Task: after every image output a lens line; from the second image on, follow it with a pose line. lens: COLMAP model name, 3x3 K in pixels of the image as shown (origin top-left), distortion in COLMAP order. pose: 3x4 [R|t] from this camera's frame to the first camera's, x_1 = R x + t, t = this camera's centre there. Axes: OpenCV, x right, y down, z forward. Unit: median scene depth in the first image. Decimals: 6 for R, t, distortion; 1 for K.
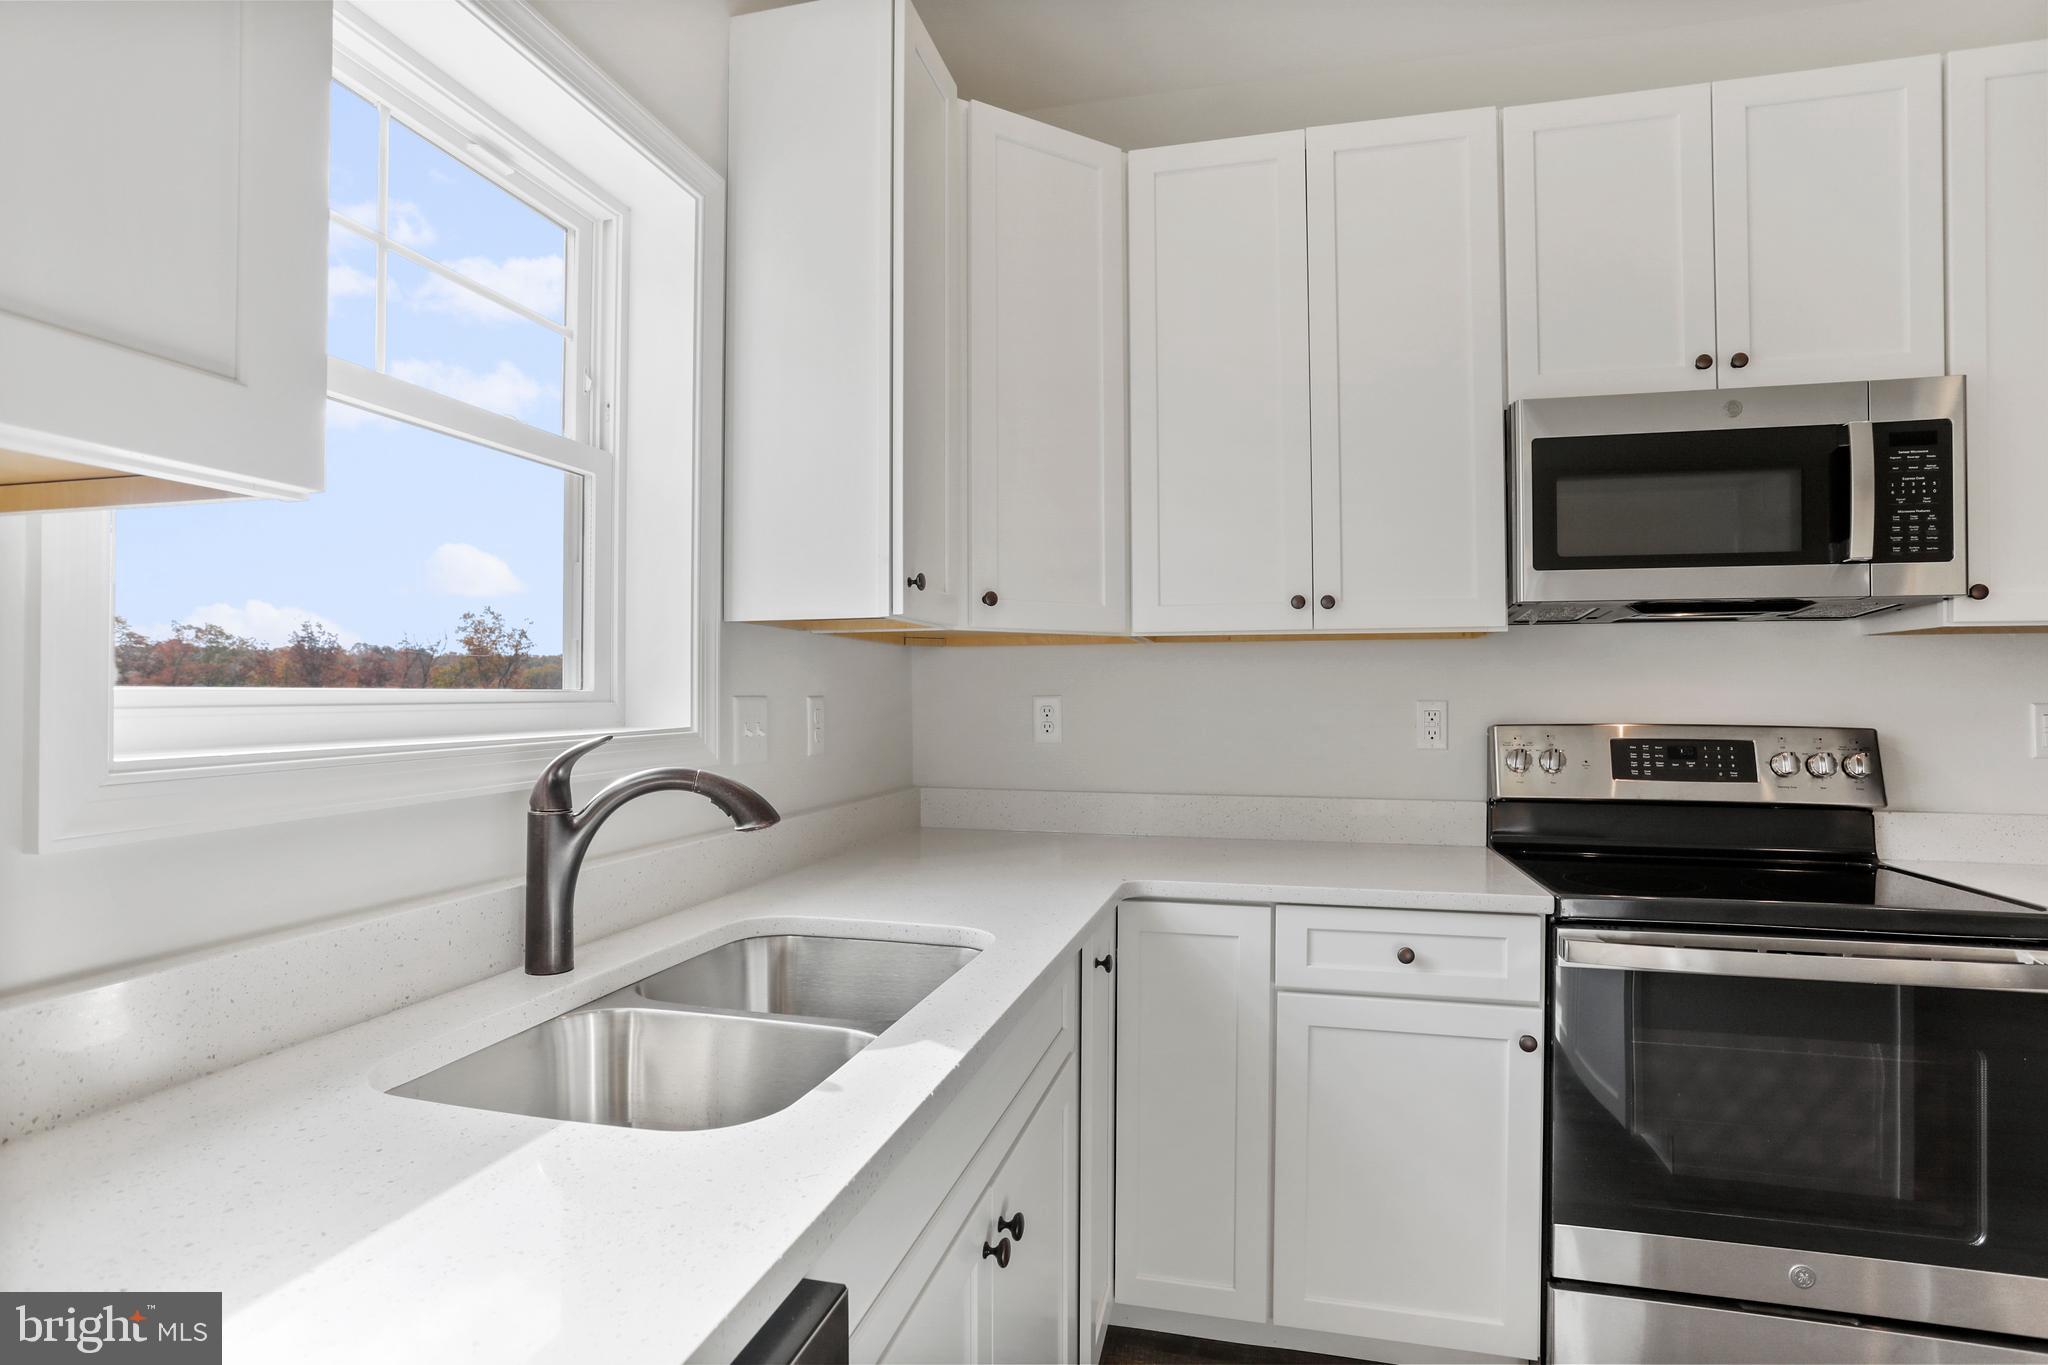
lens RADIAL K [[1049.0, 0, 1024.0], [0, 1049.0, 682.5], [0, 0, 1]] dist [-0.063100, 0.034804]
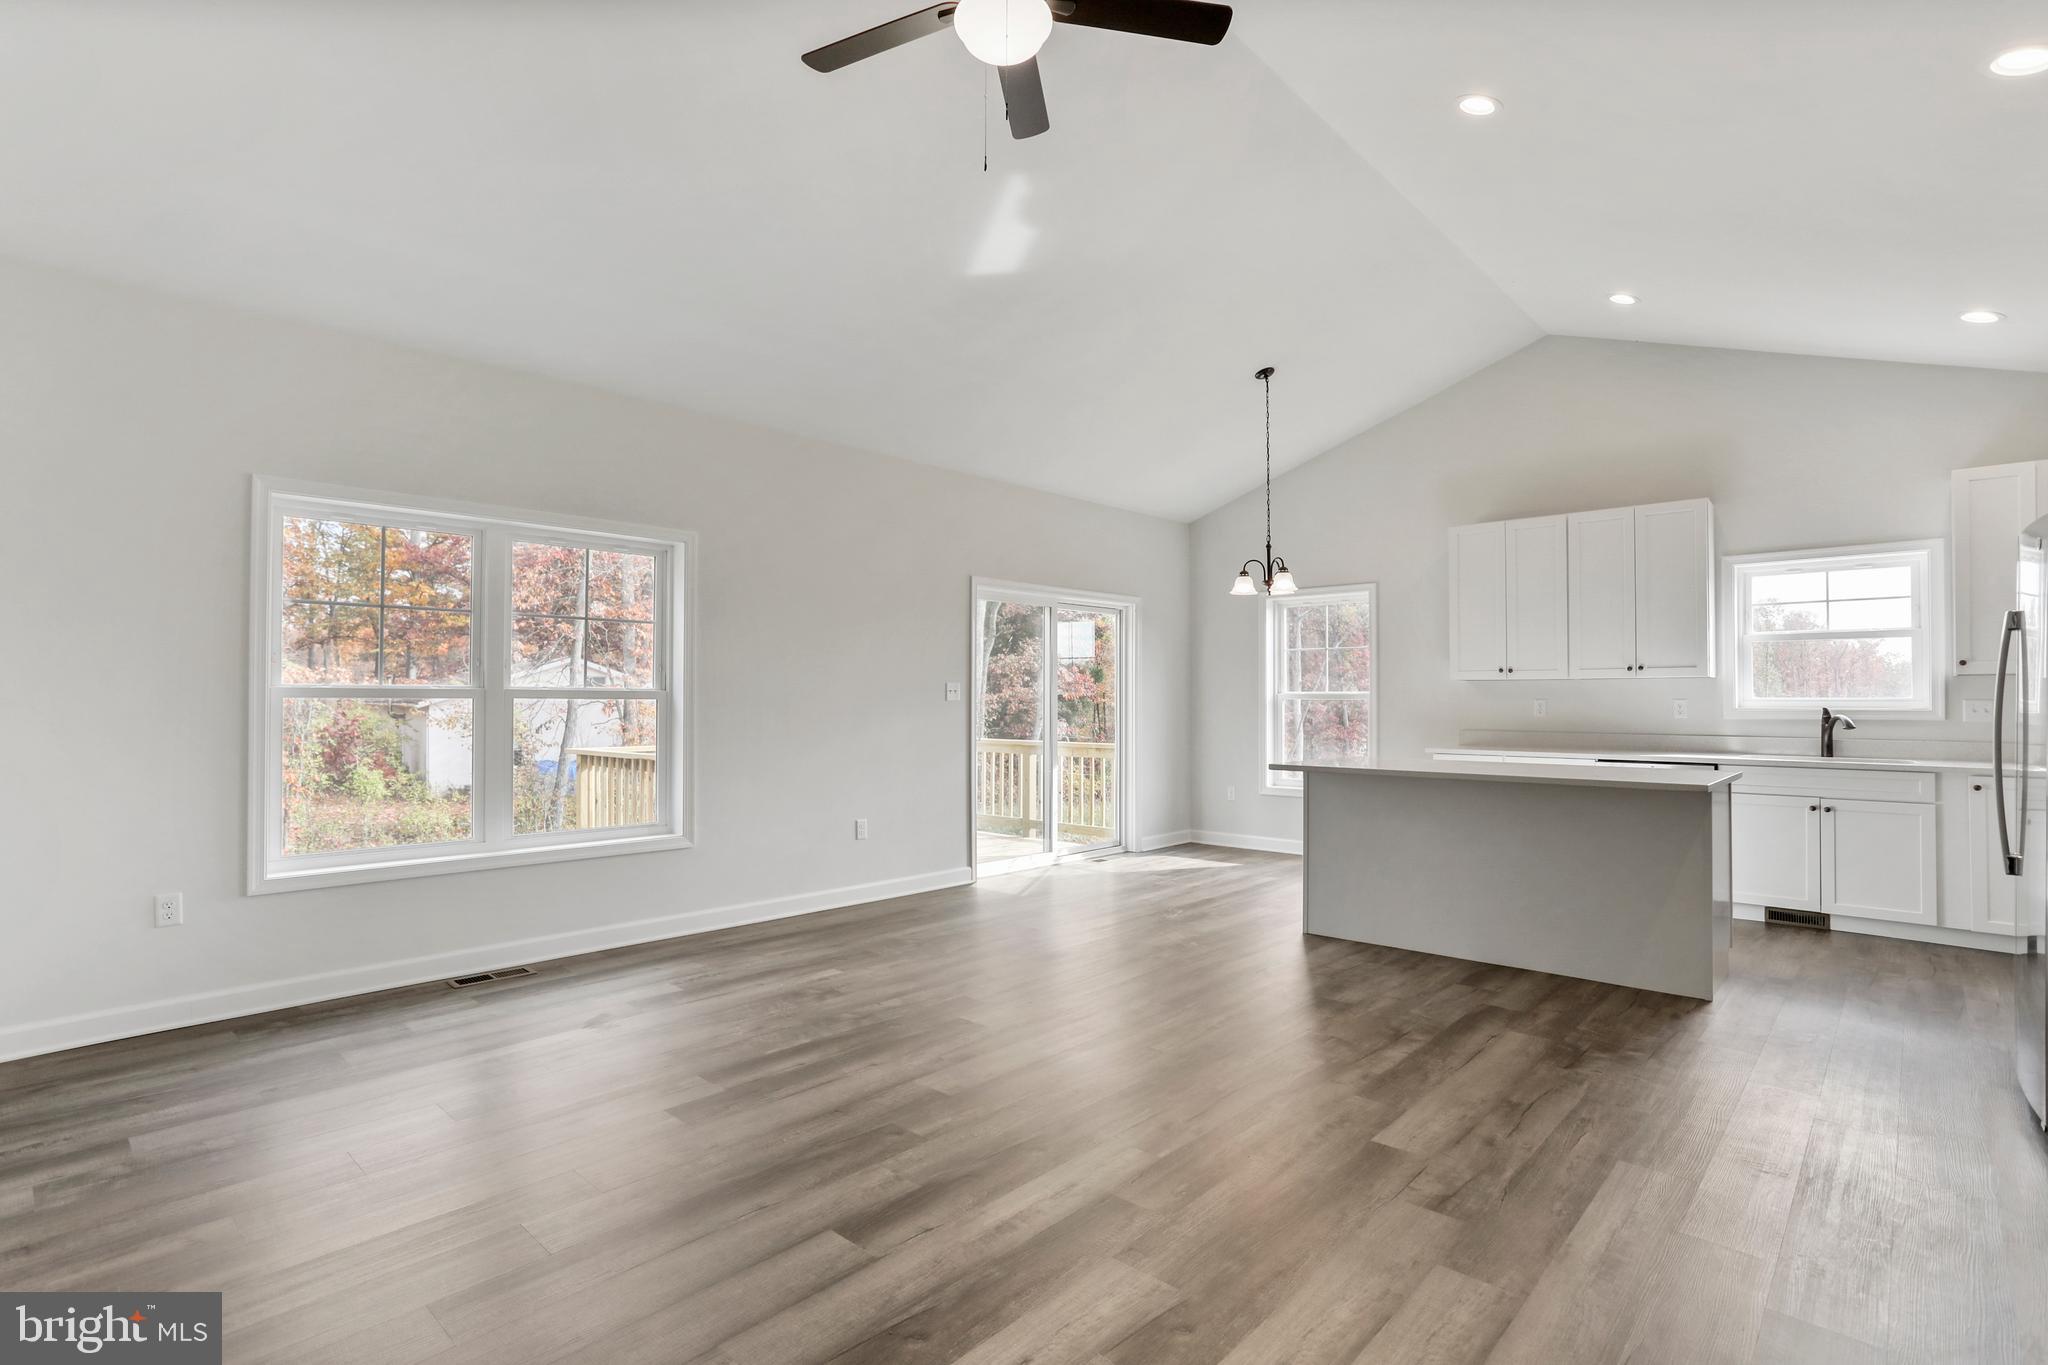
lens RADIAL K [[1002.5, 0, 1021.0], [0, 1002.5, 680.7], [0, 0, 1]] dist [-0.058567, 0.031073]
pose [[-0.484188, -0.019681, -0.874742, 3.349687], [0.006337, 0.999642, -0.025999, 0.014627], [0.874941, -0.018131, -0.483890, -0.039247]]
